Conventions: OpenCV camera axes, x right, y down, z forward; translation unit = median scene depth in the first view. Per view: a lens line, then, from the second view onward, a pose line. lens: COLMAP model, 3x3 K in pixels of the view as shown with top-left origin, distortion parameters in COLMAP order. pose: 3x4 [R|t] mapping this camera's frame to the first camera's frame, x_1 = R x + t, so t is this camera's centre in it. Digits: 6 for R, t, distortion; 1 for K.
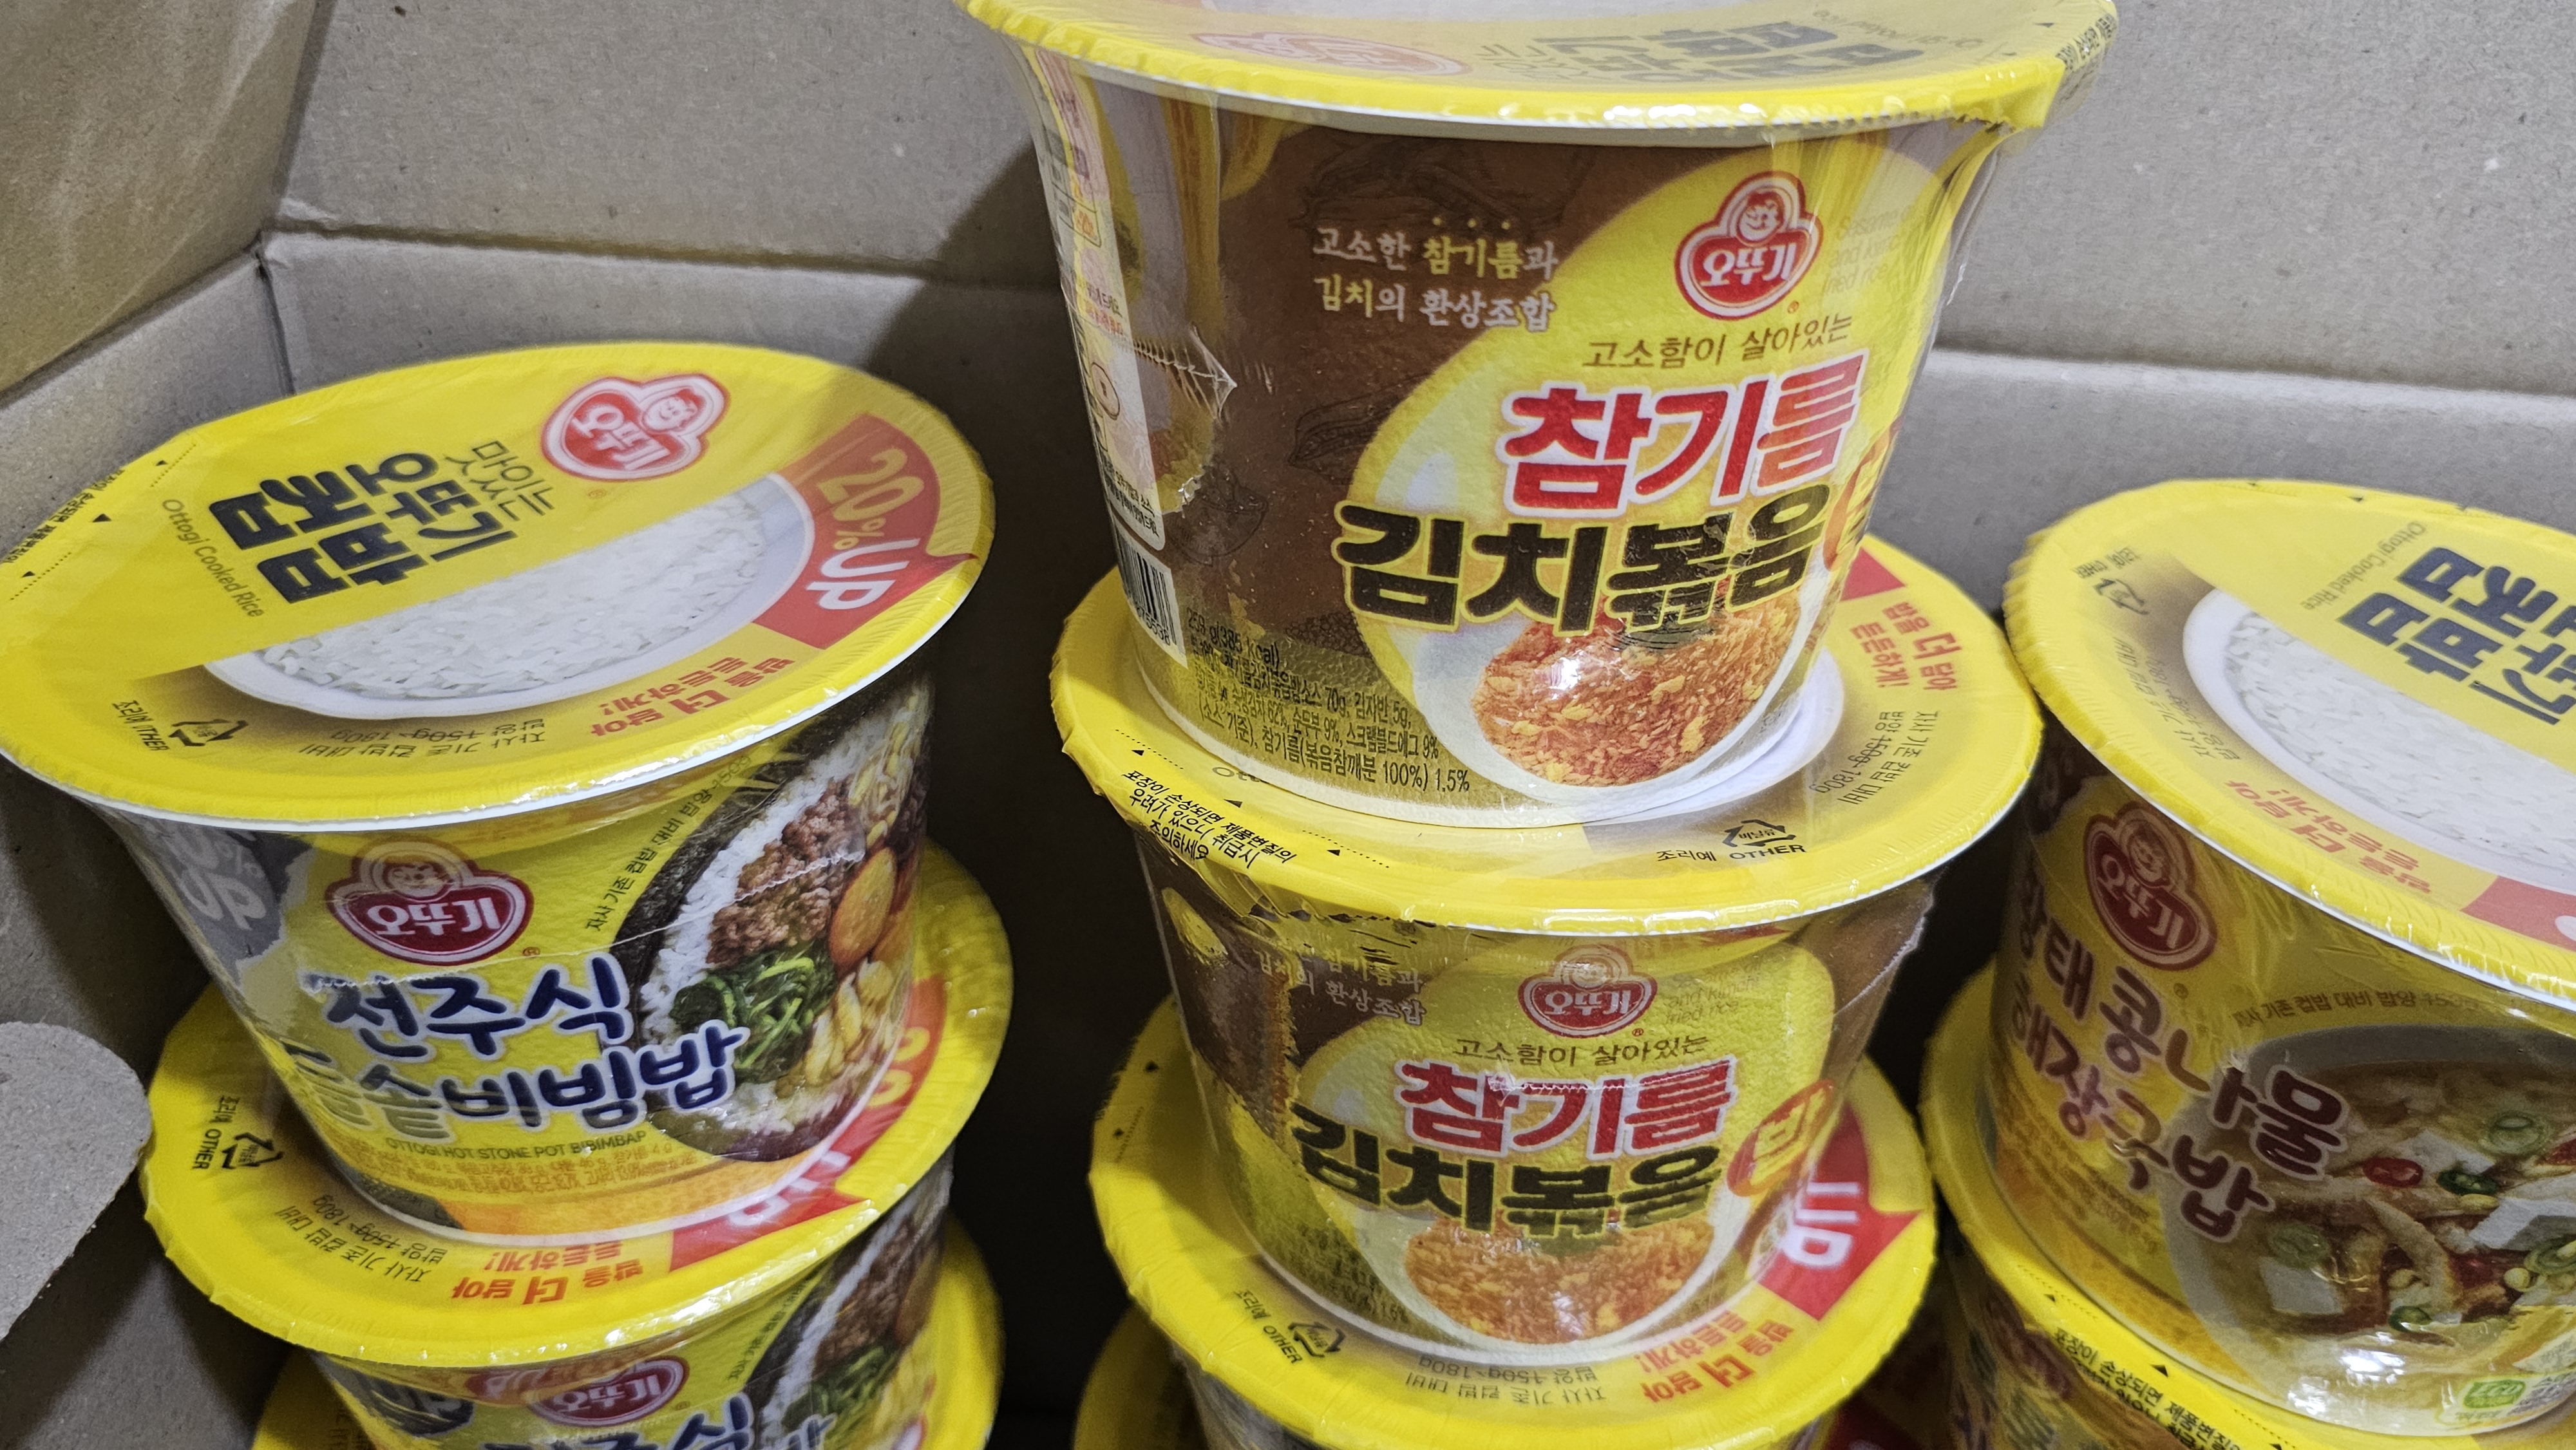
lens RADIAL K [[1901.9, 0, 1264.6], [0, 1901.9, 728.5], [0, 0, 1]] dist [-0.003281, -0.035044]
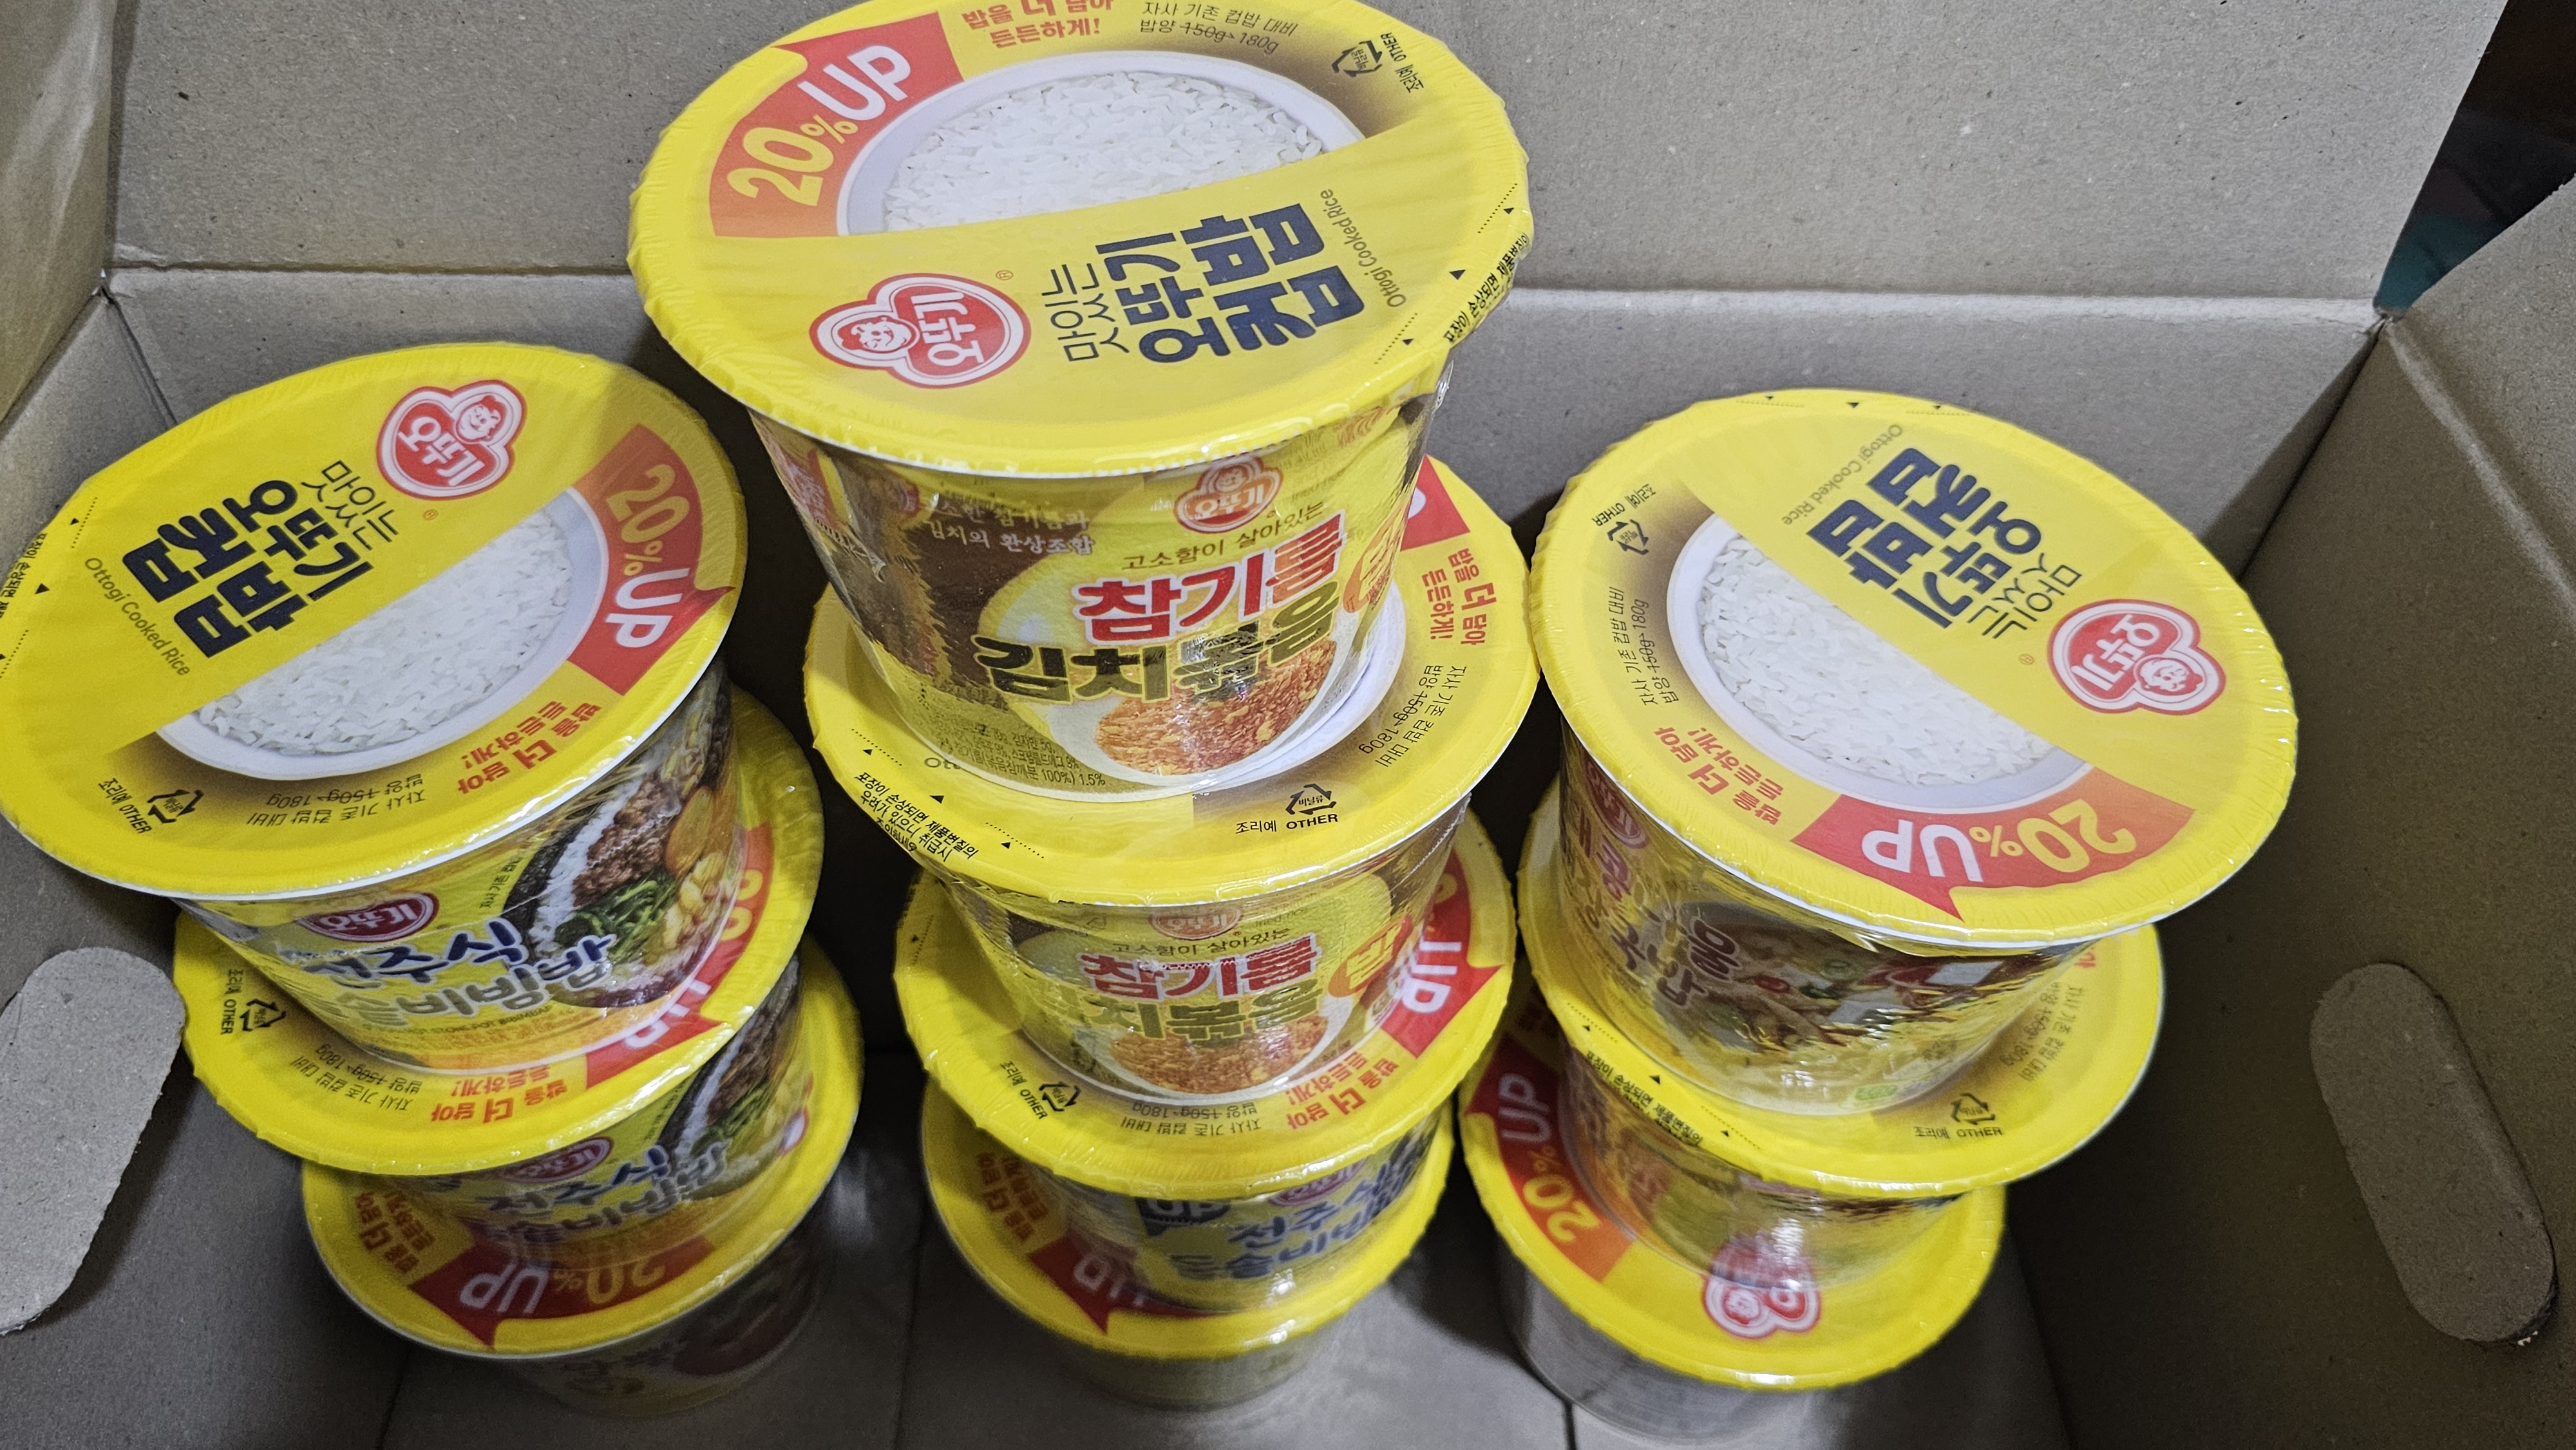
lens RADIAL K [[1901.9, 0, 1260.8], [0, 1901.9, 709.3], [0, 0, 1]] dist [-0.003281, -0.035044]
pose [[0.997481, -0.067349, 0.022275, 0.165112], [0.057956, 0.954796, 0.291559, -0.353703], [-0.040904, -0.289533, 0.956294, -0.265483]]
